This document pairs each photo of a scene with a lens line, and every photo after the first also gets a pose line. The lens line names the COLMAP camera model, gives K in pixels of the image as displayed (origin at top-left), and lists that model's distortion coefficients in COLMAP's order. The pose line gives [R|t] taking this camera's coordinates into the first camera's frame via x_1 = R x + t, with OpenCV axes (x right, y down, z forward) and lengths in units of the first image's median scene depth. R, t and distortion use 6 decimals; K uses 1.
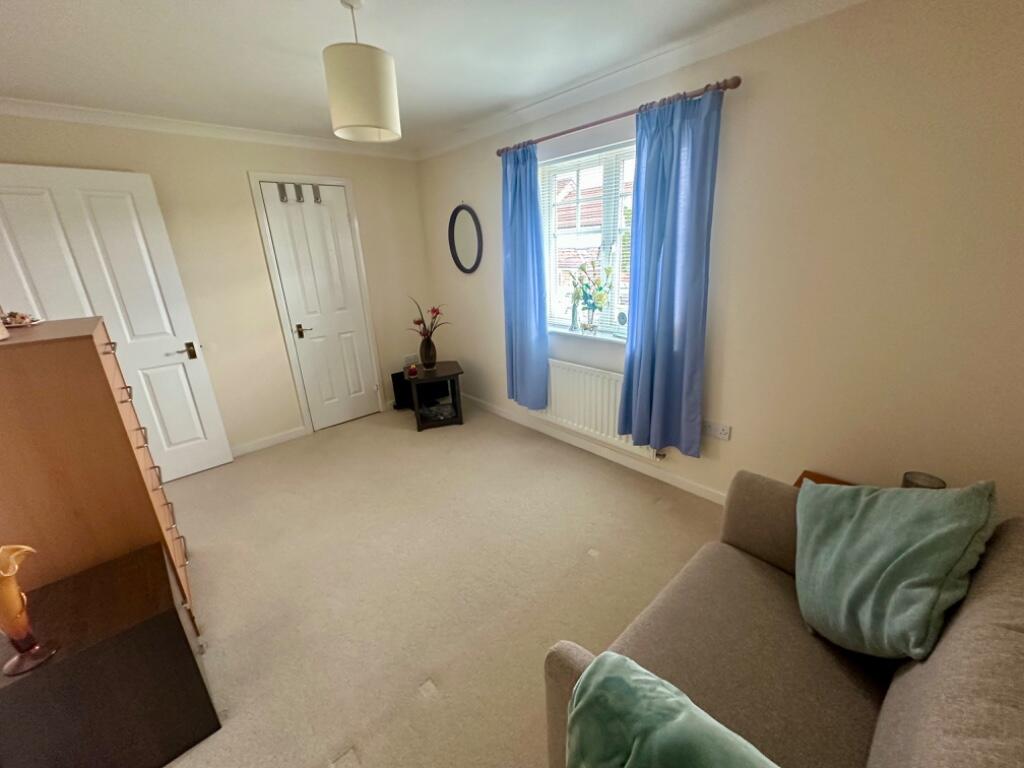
lens RADIAL K [[408.1, 0, 514.4], [0, 408.1, 384.8], [0, 0, 1]] dist [-0.000787, -0.000068]
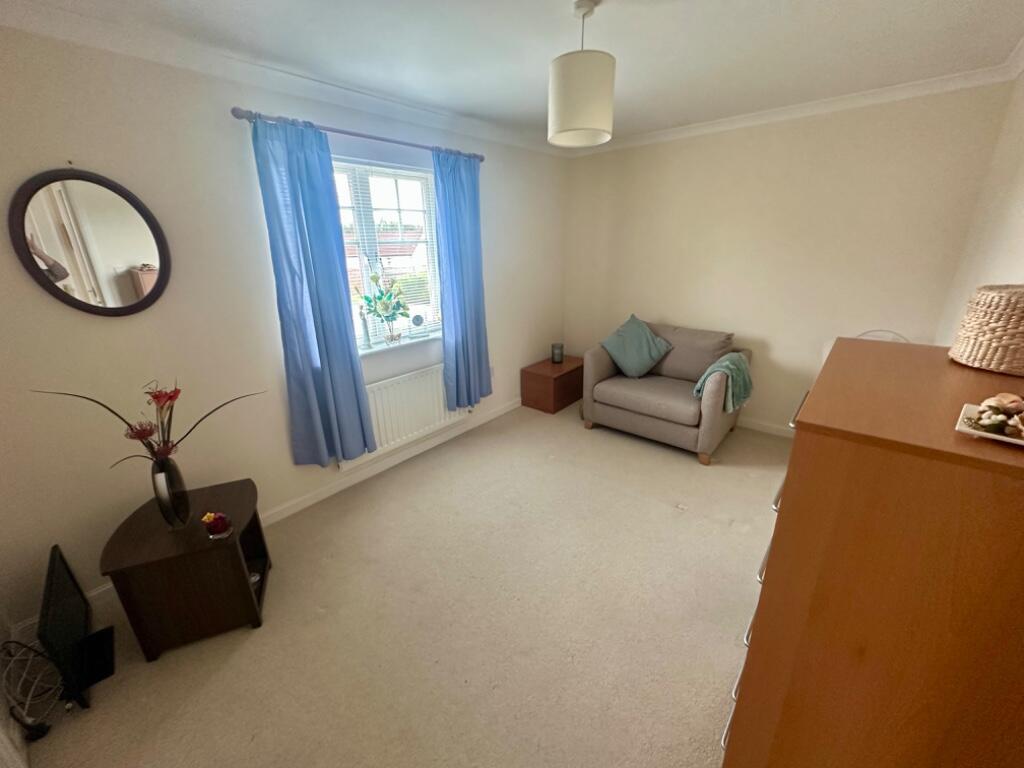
lens RADIAL K [[408.1, 0, 516.3], [0, 408.1, 380.3], [0, 0, 1]] dist [-0.000787, -0.000068]
pose [[-0.120510, -0.281179, 0.952059, -0.826673], [0.334546, 0.891444, 0.305623, -0.249522], [-0.934642, 0.355339, -0.013360, 0.761626]]
